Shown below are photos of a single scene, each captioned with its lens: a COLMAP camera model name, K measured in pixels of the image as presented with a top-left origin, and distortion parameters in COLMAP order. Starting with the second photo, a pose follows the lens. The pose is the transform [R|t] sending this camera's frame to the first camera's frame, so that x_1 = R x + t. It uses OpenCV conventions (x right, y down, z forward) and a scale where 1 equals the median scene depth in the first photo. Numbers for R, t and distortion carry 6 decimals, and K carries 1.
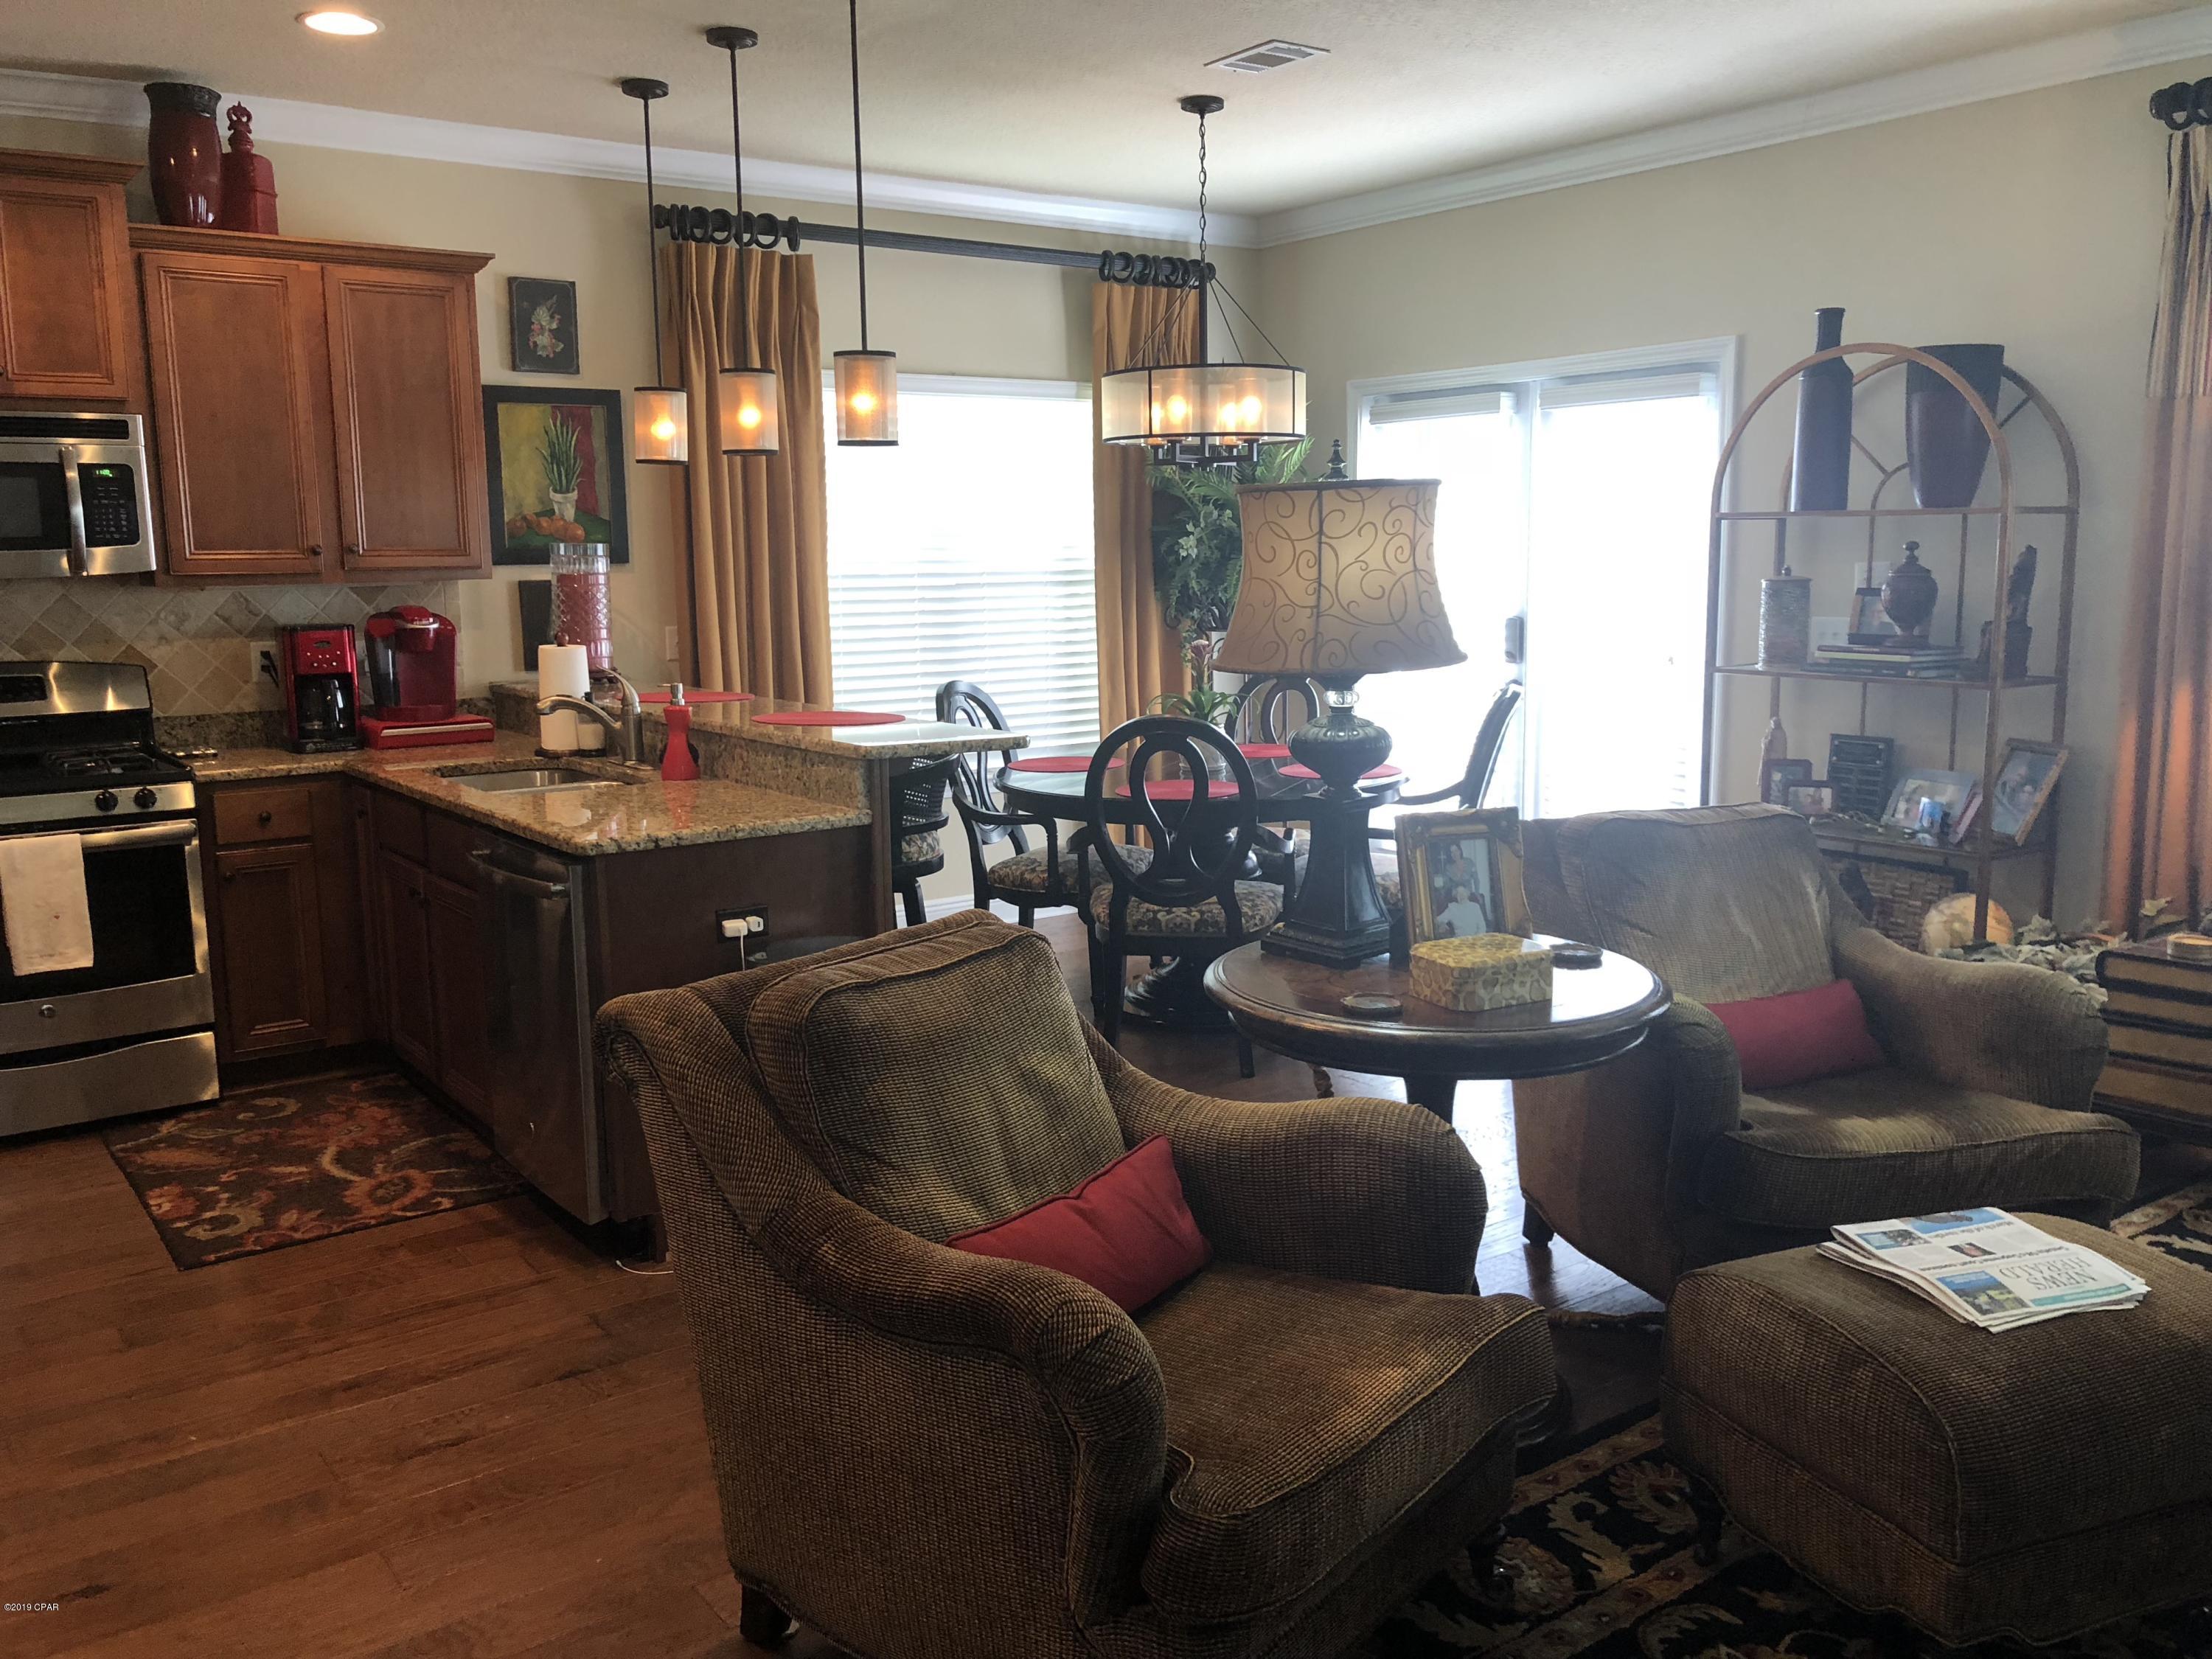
lens RADIAL K [[1812.7, 0, 1106.0], [0, 1812.7, 829.5], [0, 0, 1]] dist [-0.038637, 0.091356]
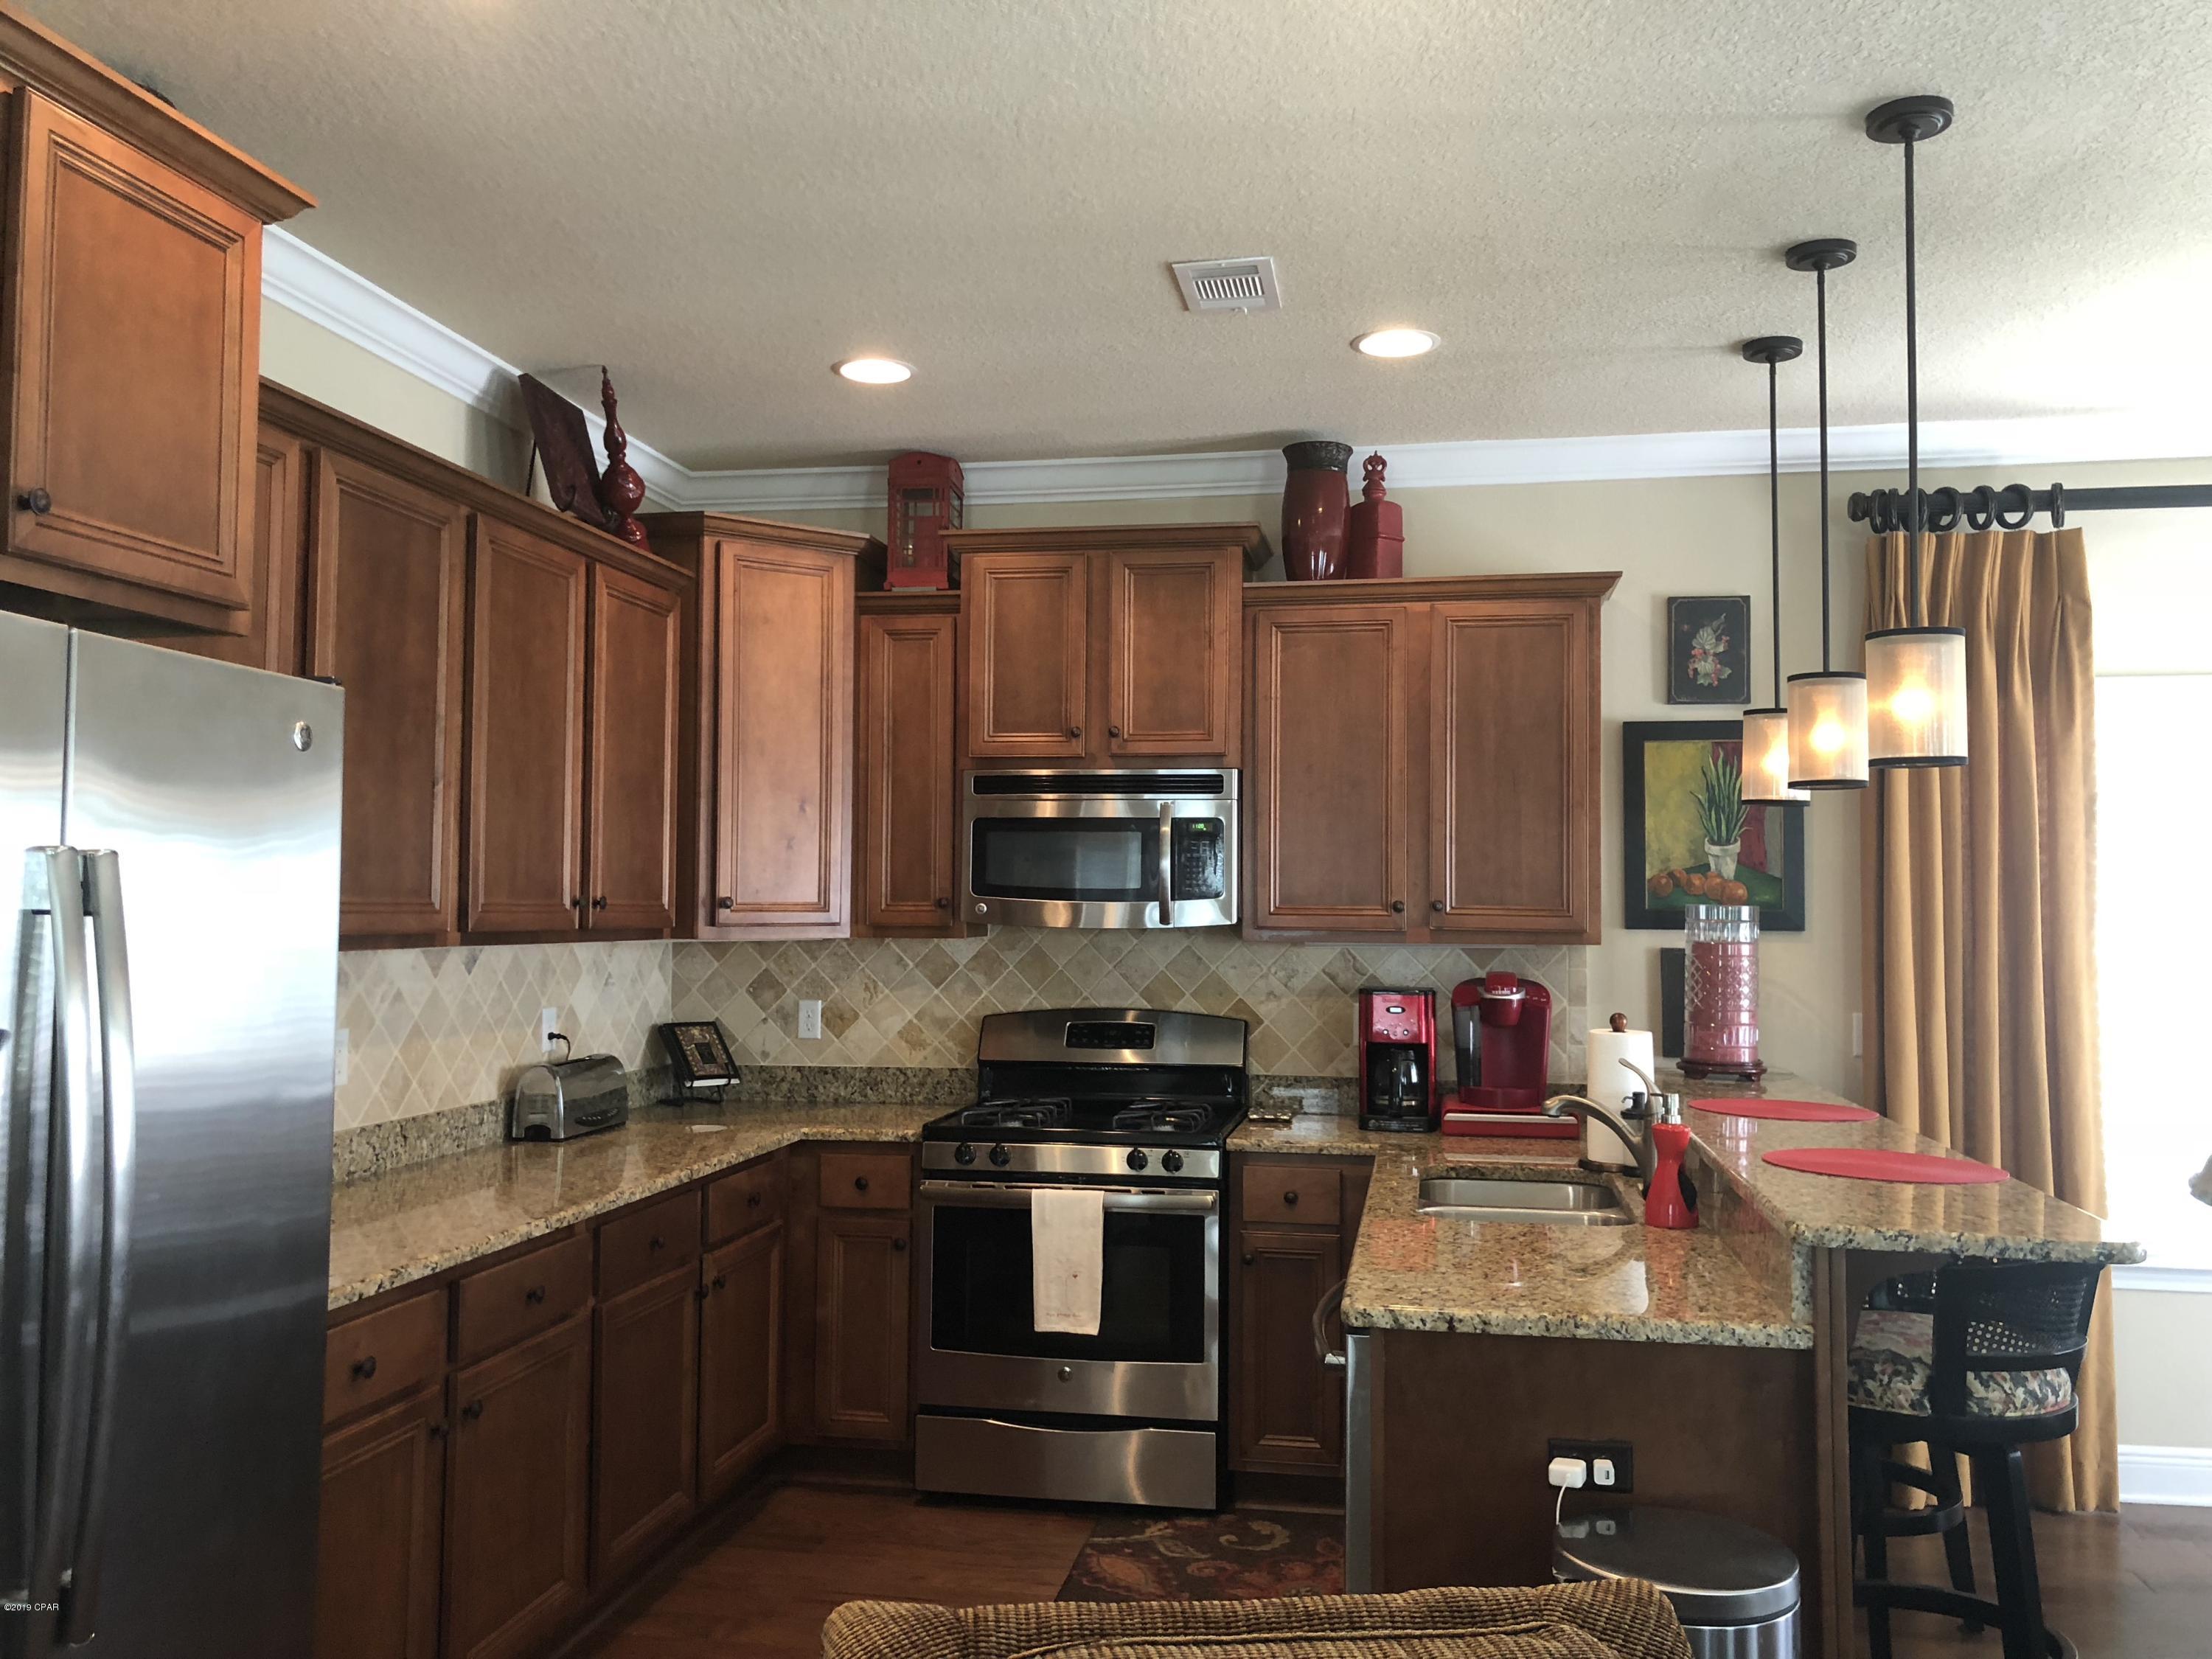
lens RADIAL K [[1821.7, 0, 1106.0], [0, 1821.7, 829.5], [0, 0, 1]] dist [0.054873, -0.049060]
pose [[0.694525, -0.012147, -0.719366, 0.127822], [-0.128239, 0.981757, -0.140388, -0.046859], [0.707947, 0.189754, 0.680297, 0.273304]]
